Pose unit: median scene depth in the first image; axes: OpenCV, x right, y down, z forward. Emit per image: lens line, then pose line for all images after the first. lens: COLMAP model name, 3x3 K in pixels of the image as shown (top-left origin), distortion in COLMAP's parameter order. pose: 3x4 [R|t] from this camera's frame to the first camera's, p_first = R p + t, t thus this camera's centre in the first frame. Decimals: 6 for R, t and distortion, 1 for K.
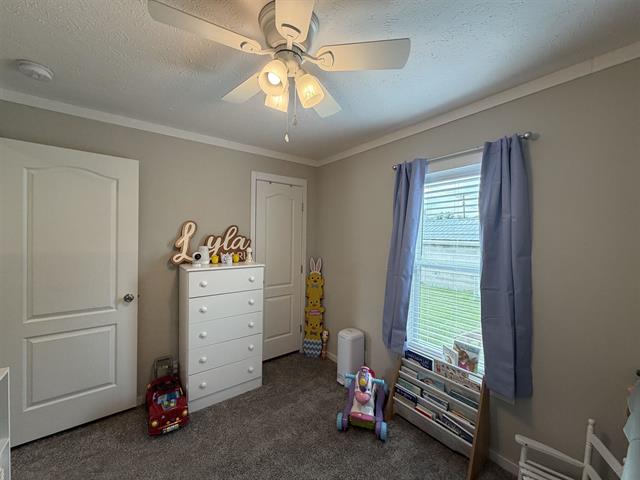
lens RADIAL K [[256.1, 0, 319.9], [0, 256.1, 238.1], [0, 0, 1]] dist [0.003114, 0.000086]
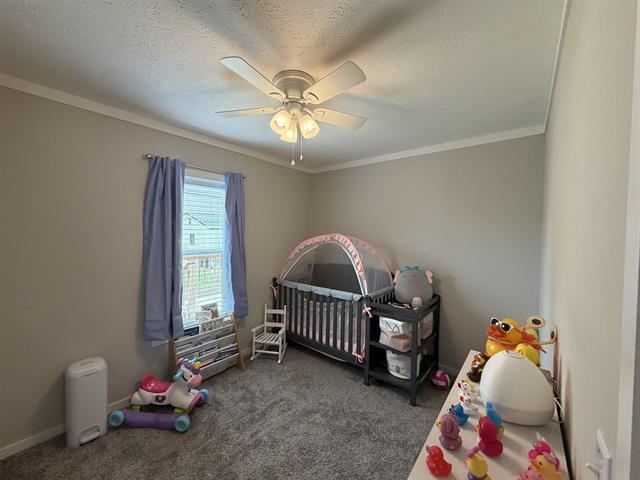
lens RADIAL K [[256.1, 0, 319.6], [0, 256.1, 236.7], [0, 0, 1]] dist [0.003114, 0.000086]
pose [[-0.243540, -0.030818, 0.969401, -0.934927], [0.004669, 0.999446, 0.032947, -0.004918], [-0.969880, 0.012550, -0.243261, 0.725549]]
